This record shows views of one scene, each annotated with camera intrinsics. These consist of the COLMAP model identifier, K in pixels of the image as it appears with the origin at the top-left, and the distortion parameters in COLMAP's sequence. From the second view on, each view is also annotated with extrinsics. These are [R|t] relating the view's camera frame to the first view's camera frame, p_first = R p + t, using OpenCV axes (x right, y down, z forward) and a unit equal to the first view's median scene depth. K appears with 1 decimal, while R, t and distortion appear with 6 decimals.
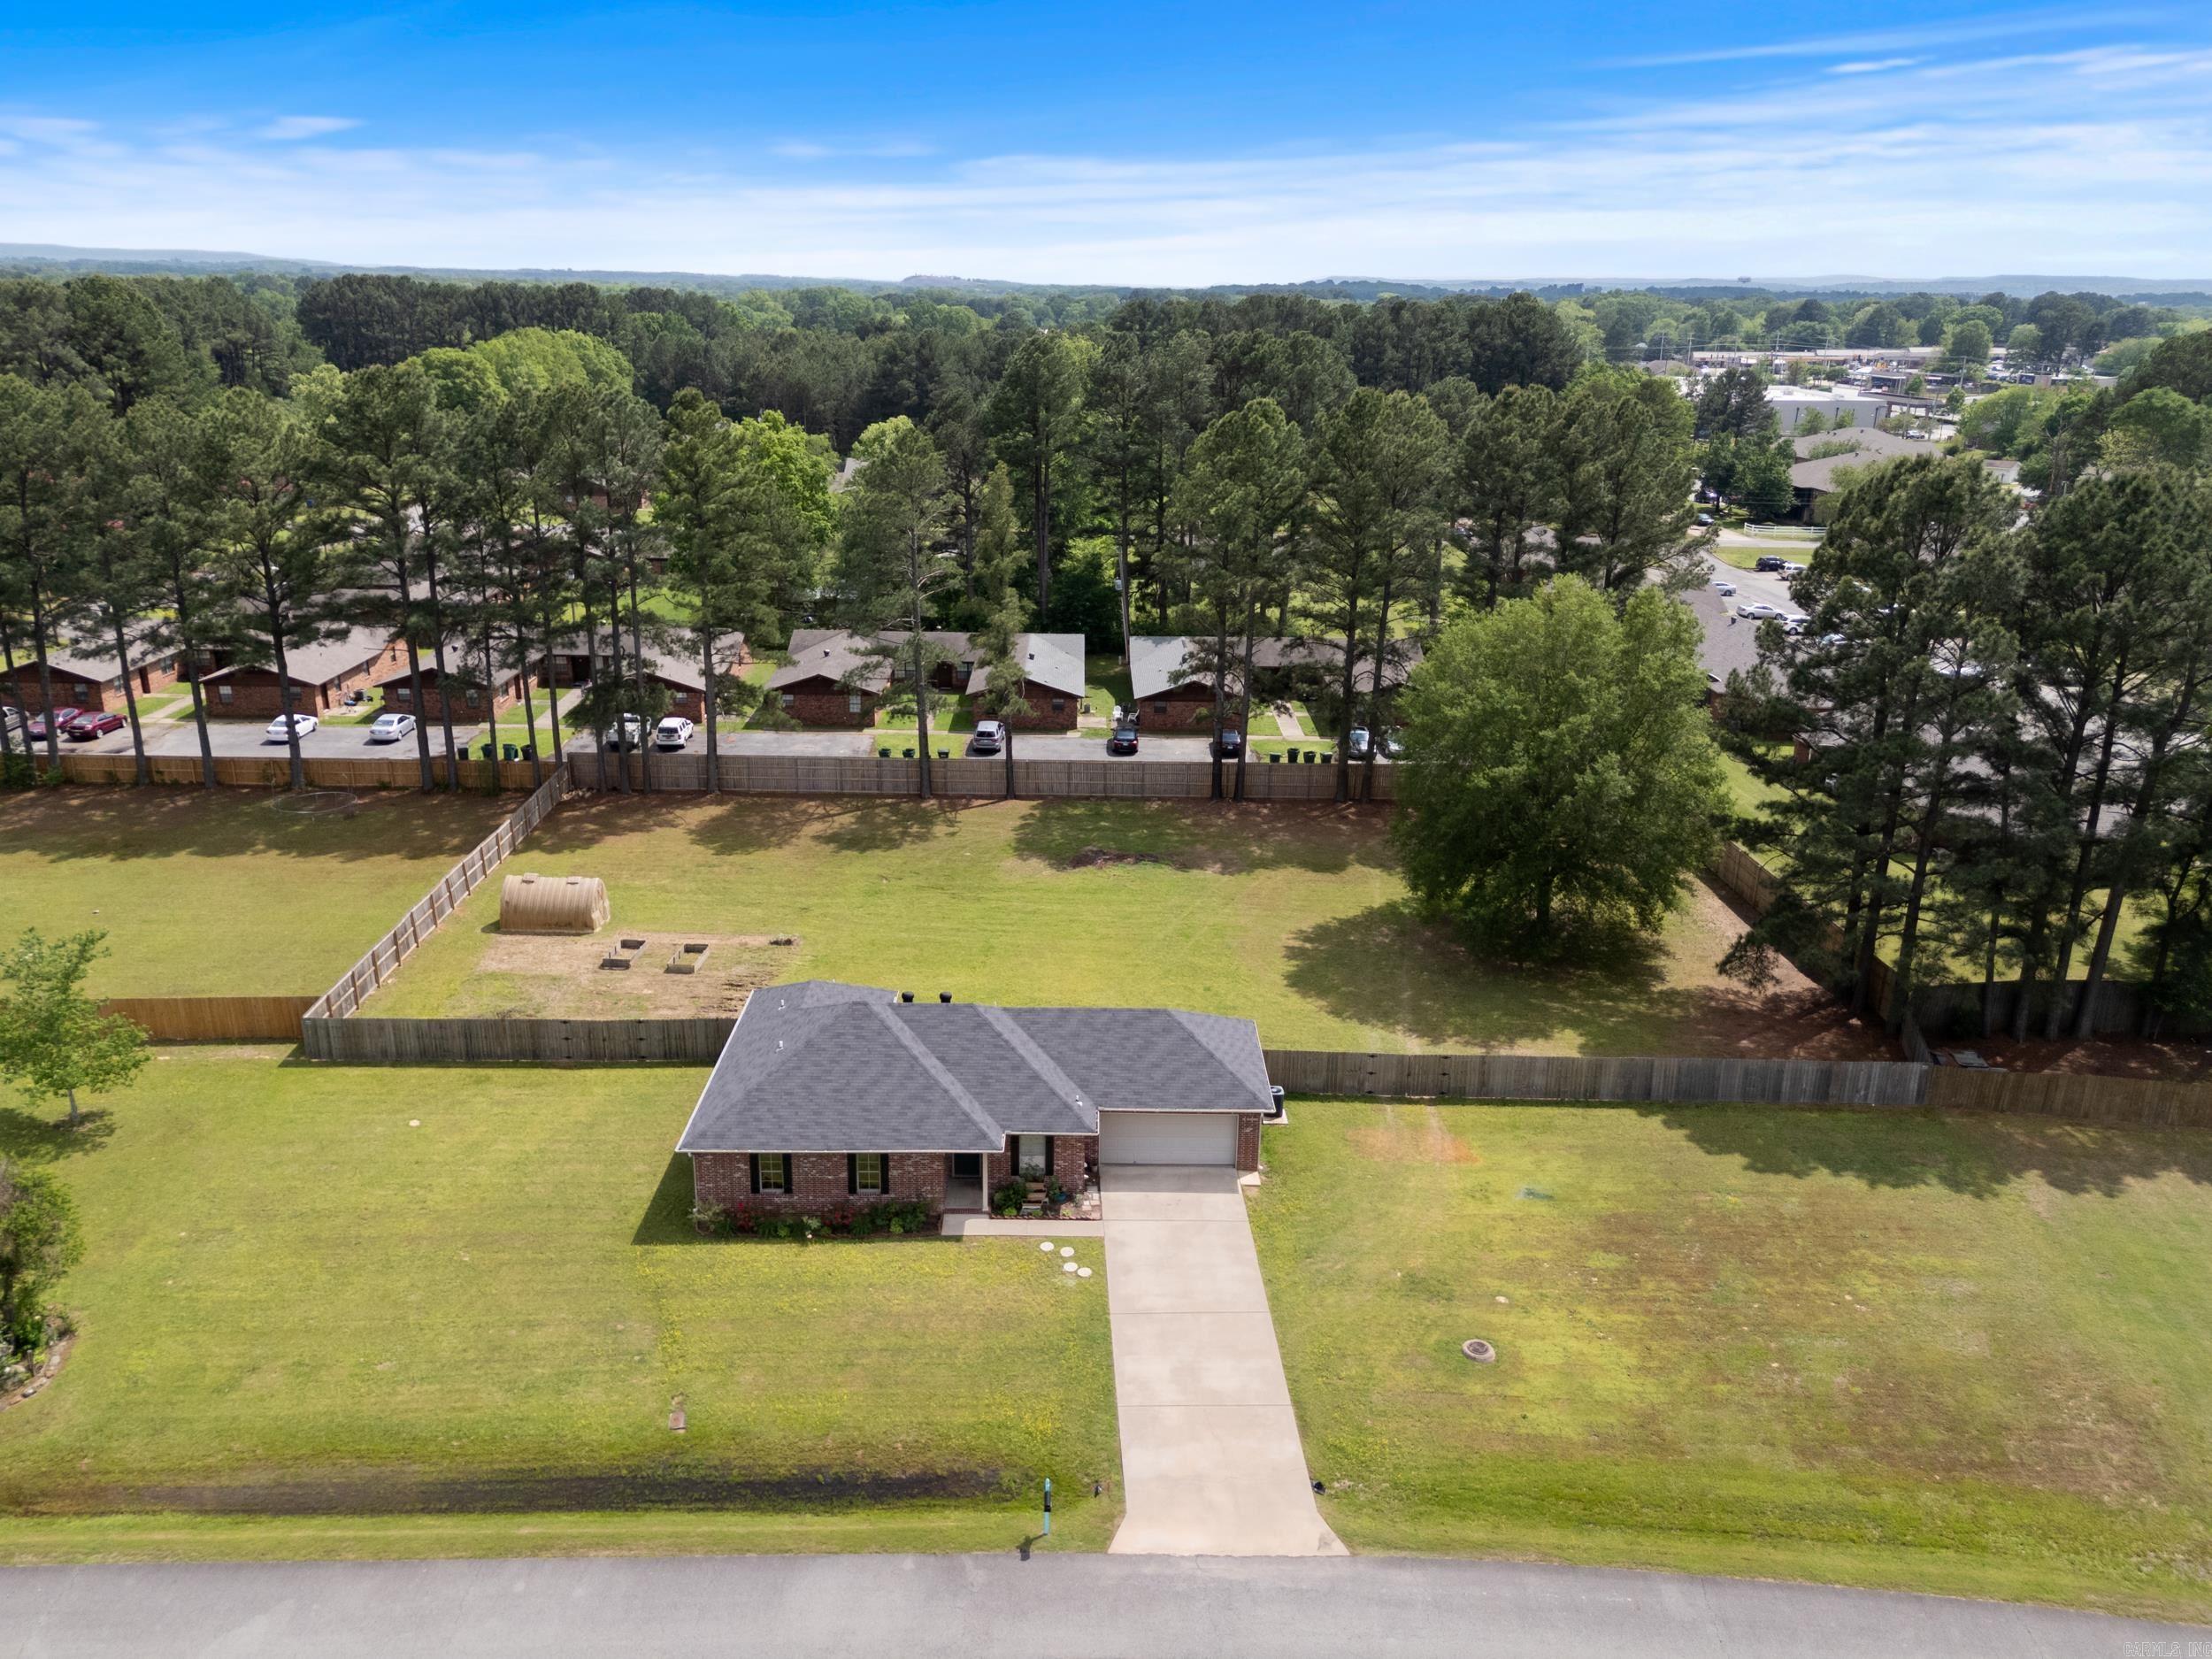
lens RADIAL K [[1608.5, 0, 1106.0], [0, 1608.5, 829.5], [0, 0, 1]] dist [0.063616, -0.045316]
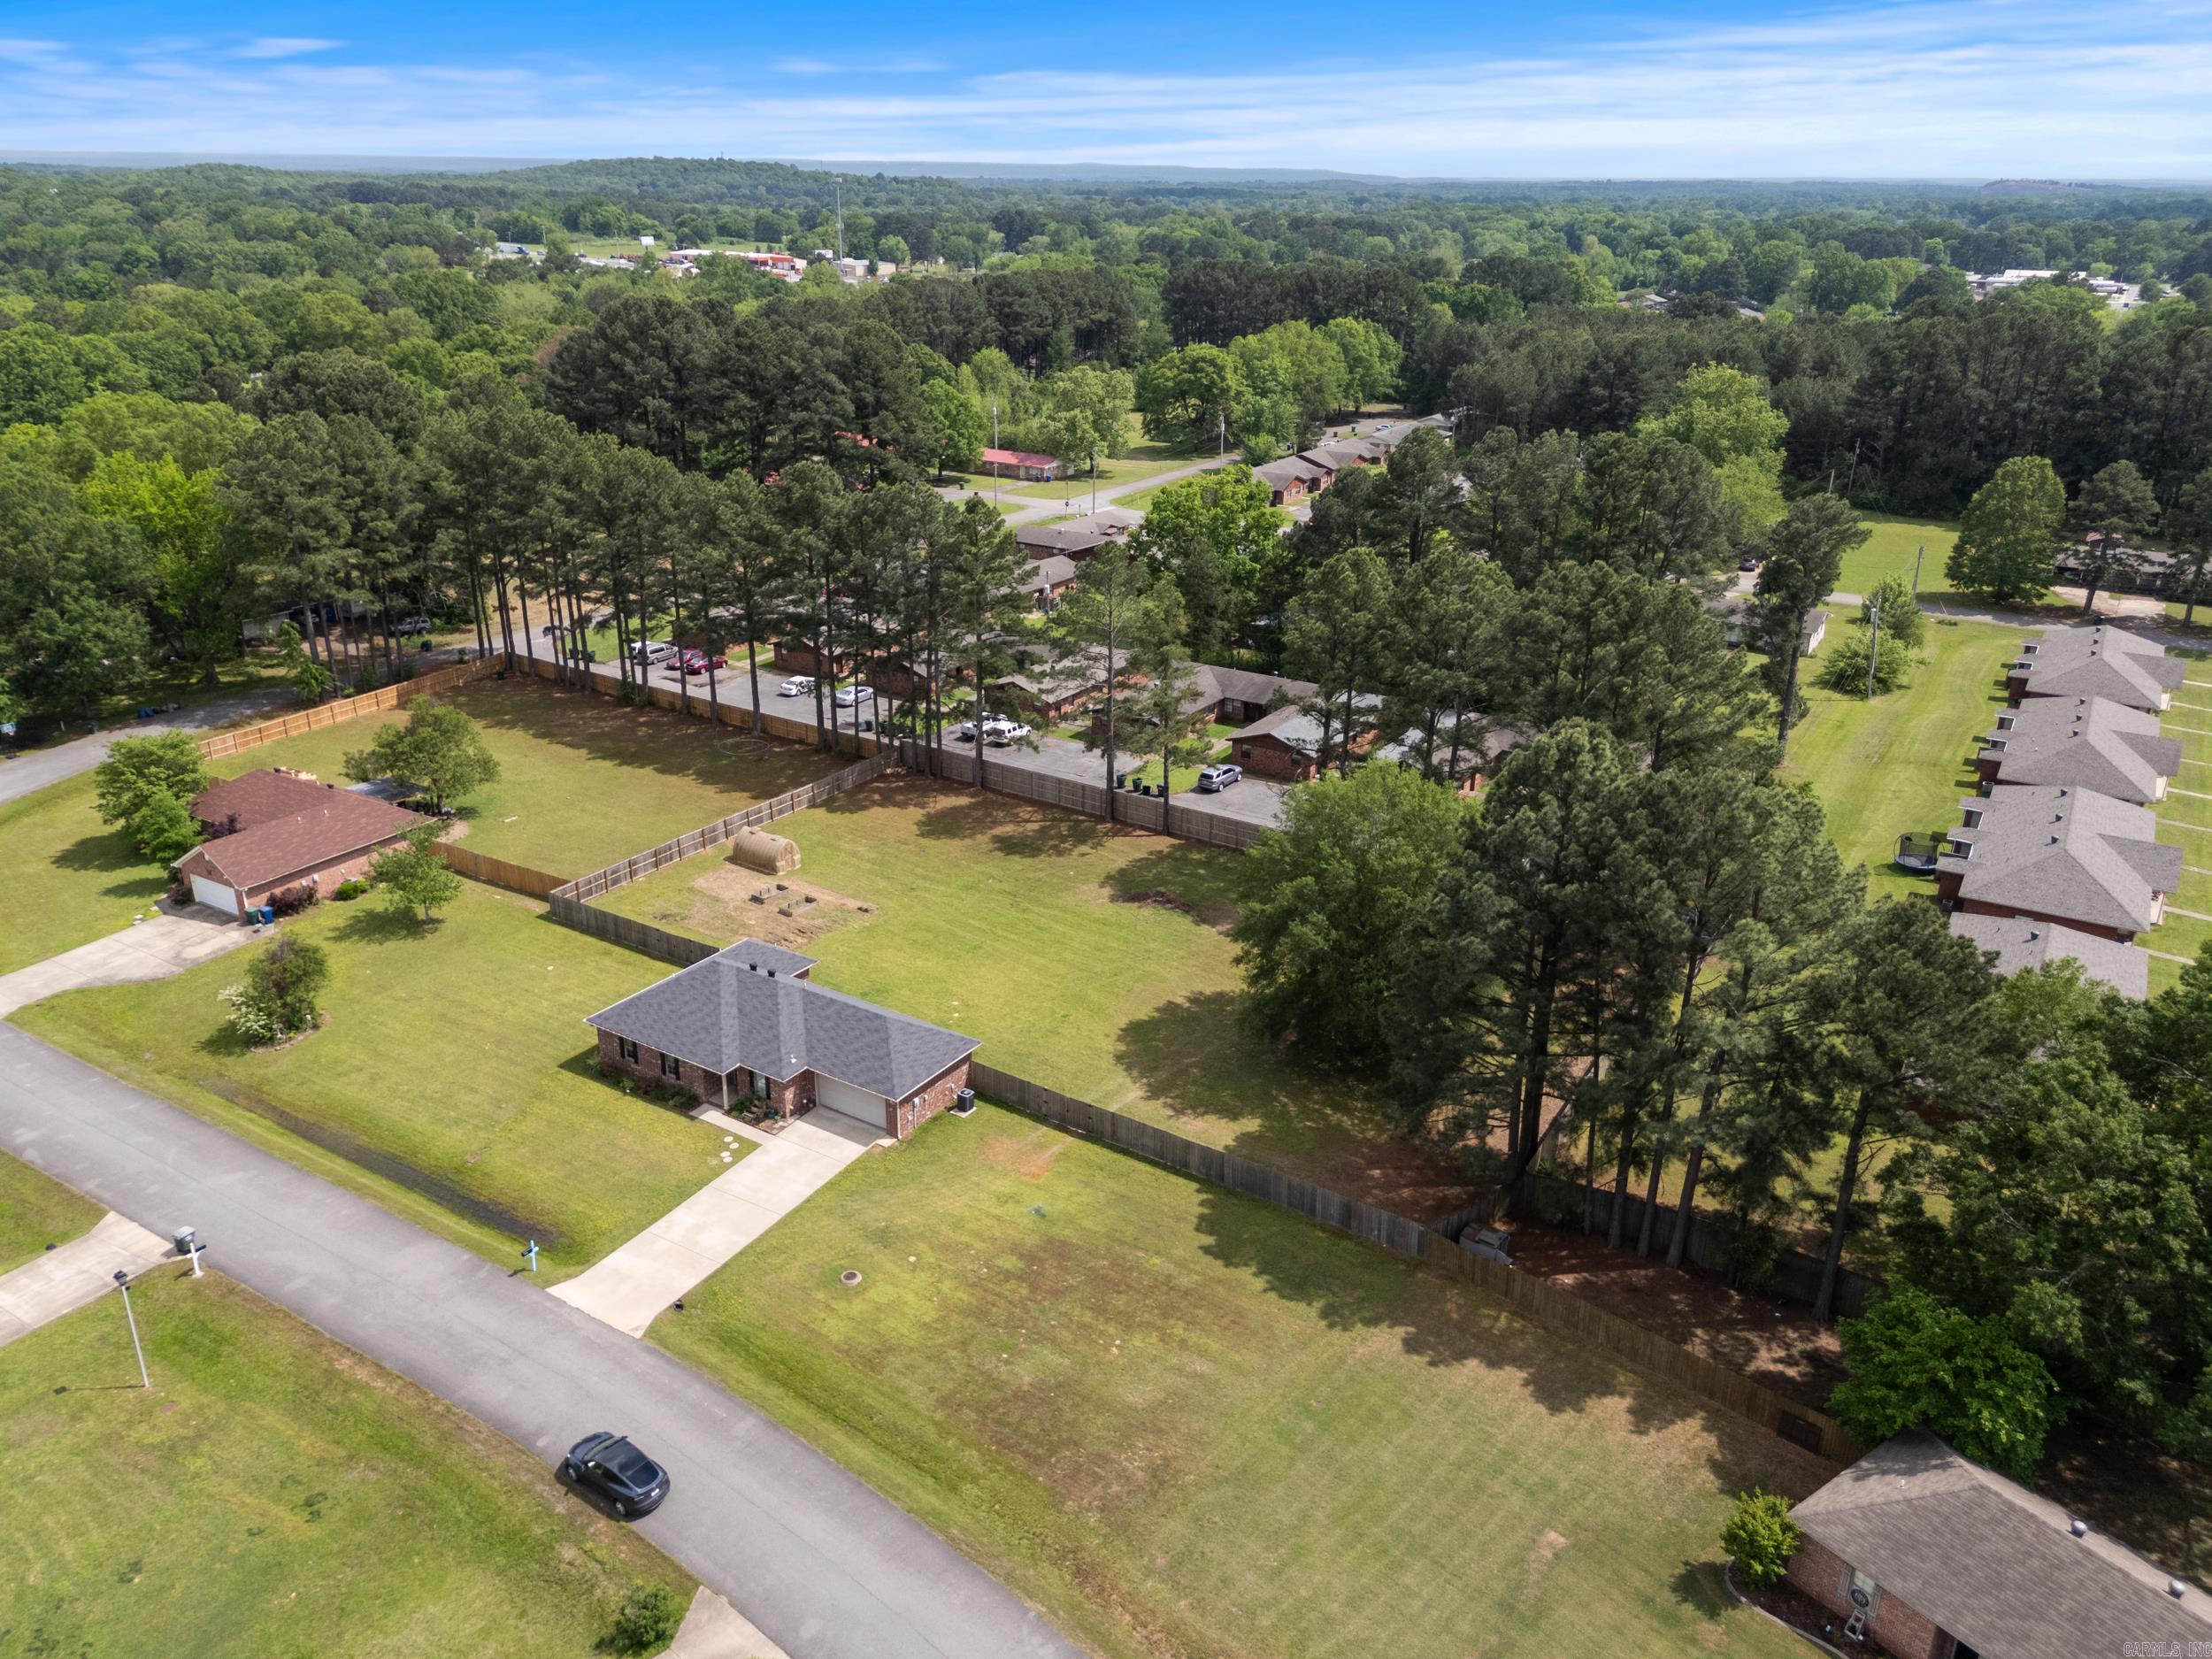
lens RADIAL K [[1608.5, 0, 1106.0], [0, 1608.5, 829.5], [0, 0, 1]] dist [0.063616, -0.045316]
pose [[0.834258, 0.198842, -0.514272, 1.168326], [-0.173662, 0.979997, 0.097197, -0.294331], [0.523312, 0.008222, 0.852101, -0.187322]]
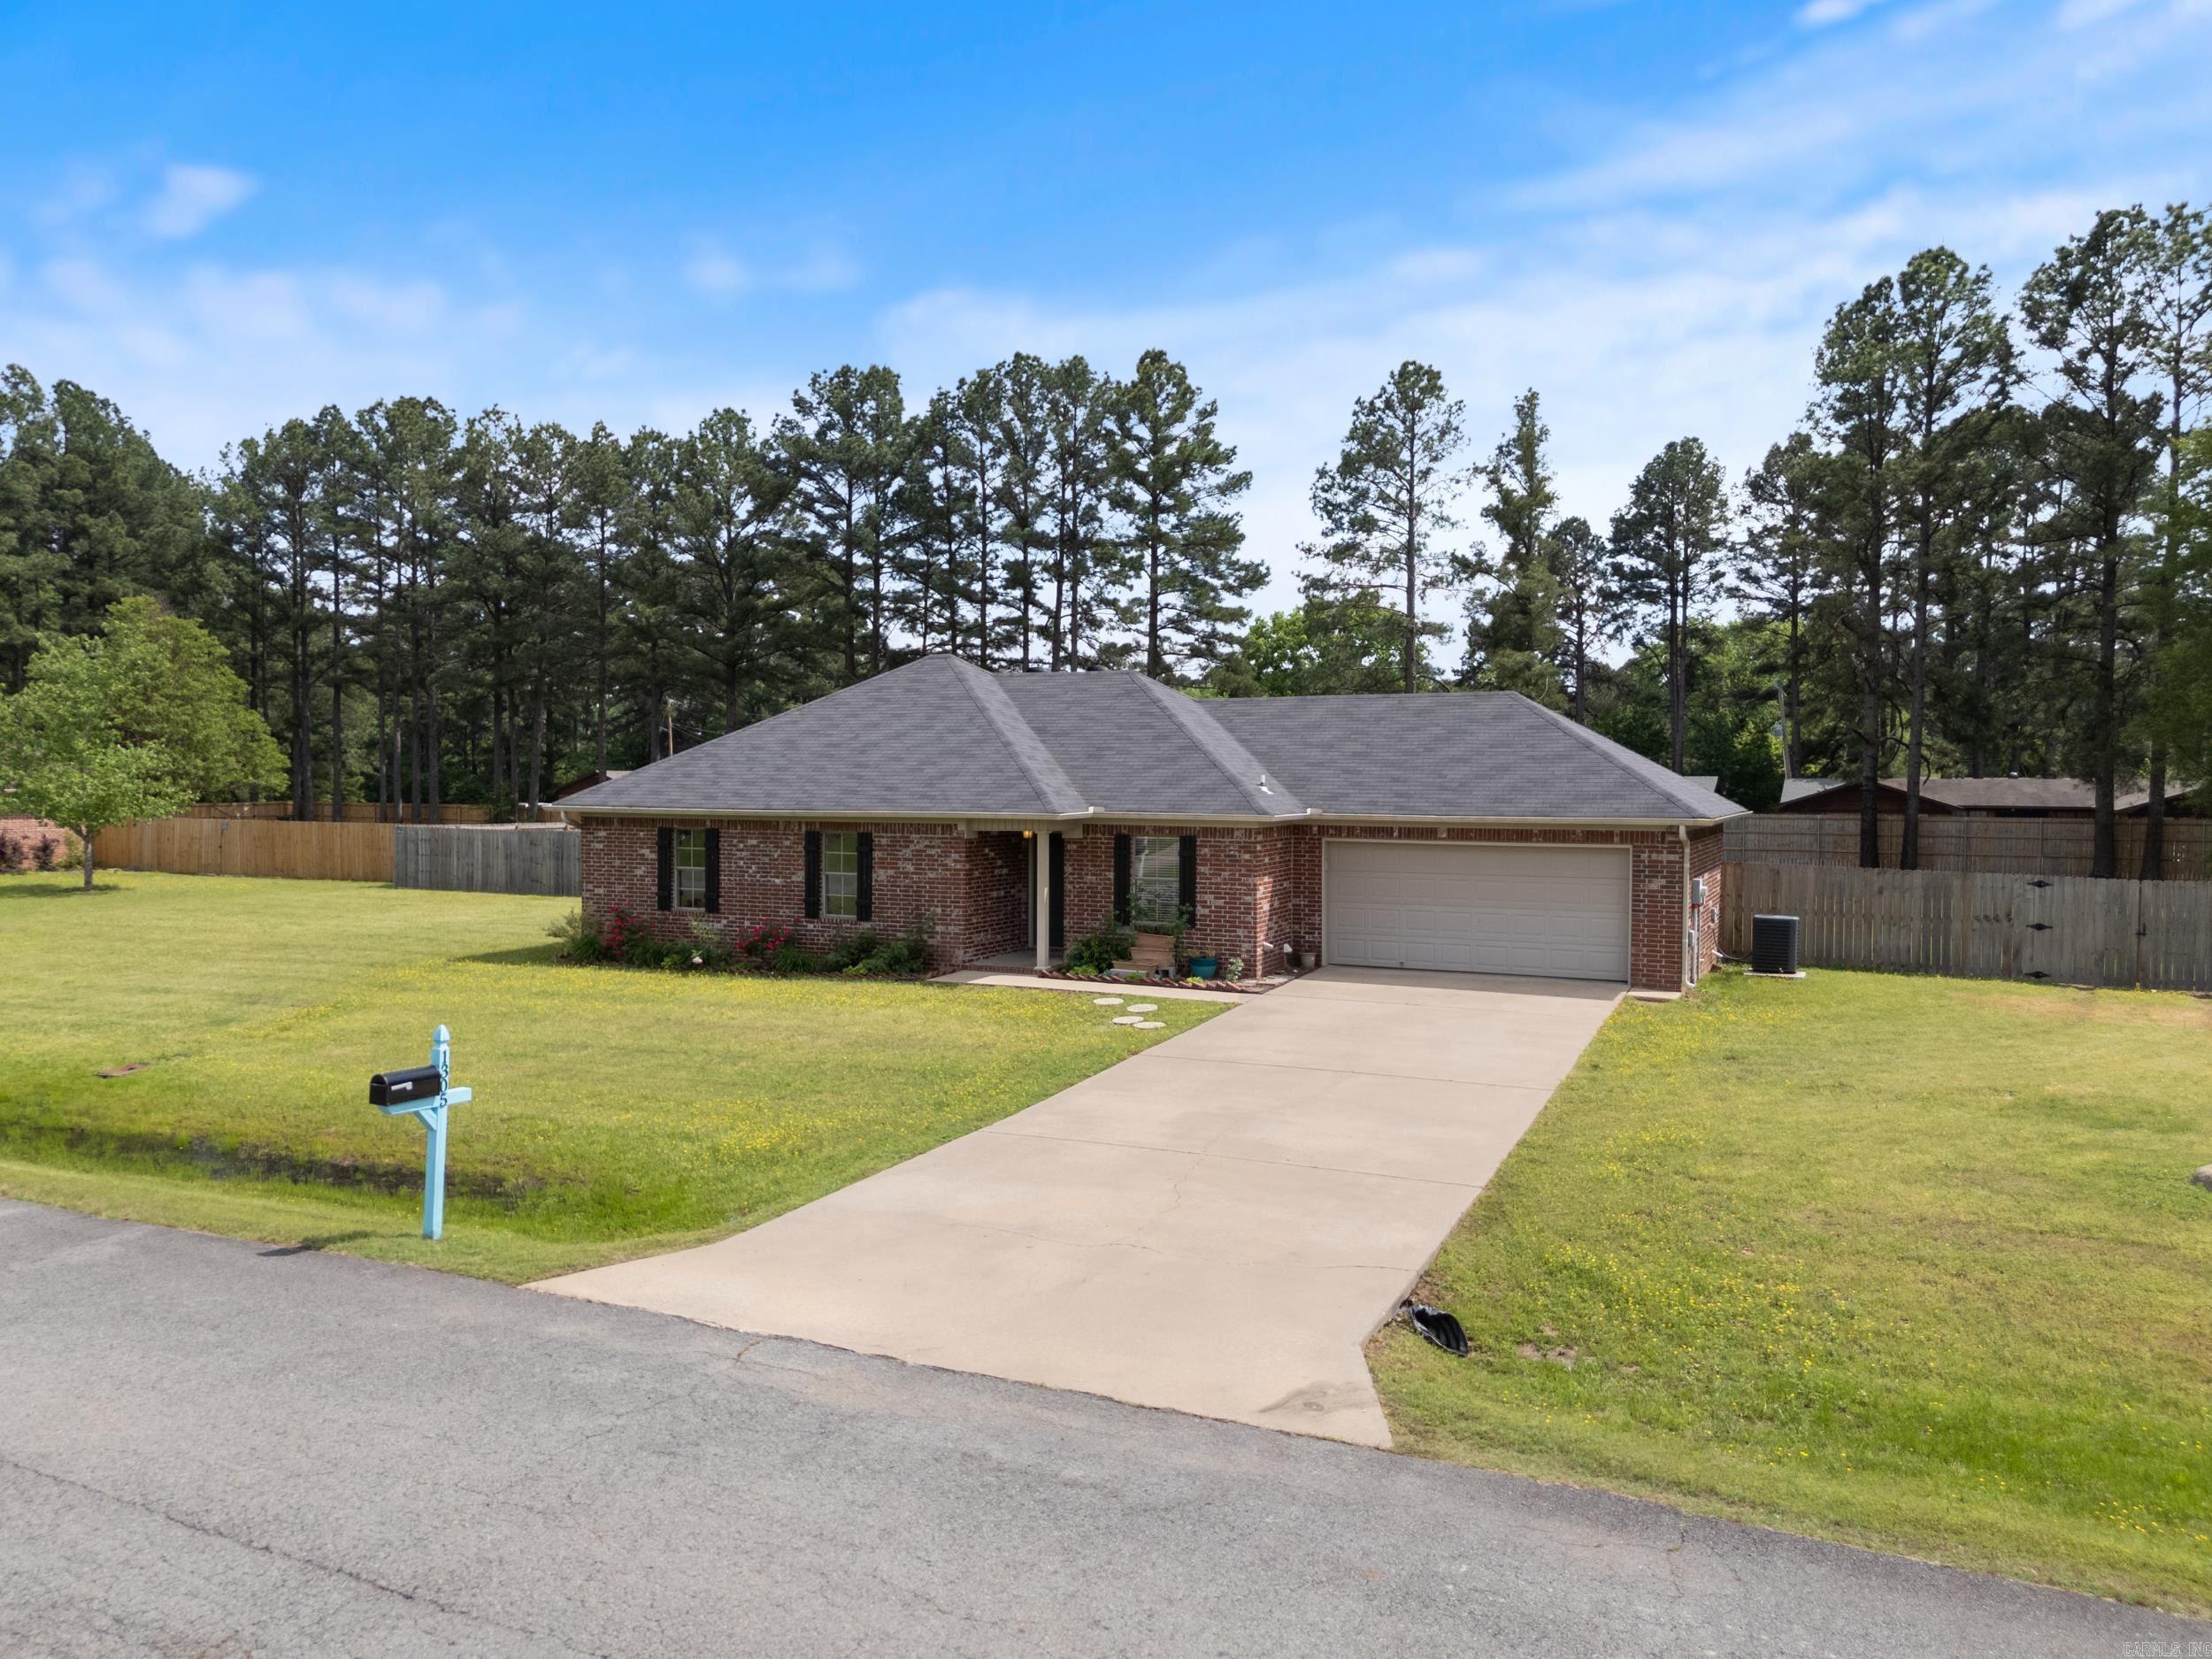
lens RADIAL K [[1608.5, 0, 1106.0], [0, 1608.5, 829.5], [0, 0, 1]] dist [0.063616, -0.045316]
pose [[0.897654, 0.001786, -0.440697, 0.180929], [-0.130795, 0.956015, -0.262541, 0.373001], [0.420844, 0.293312, 0.858405, 0.681292]]
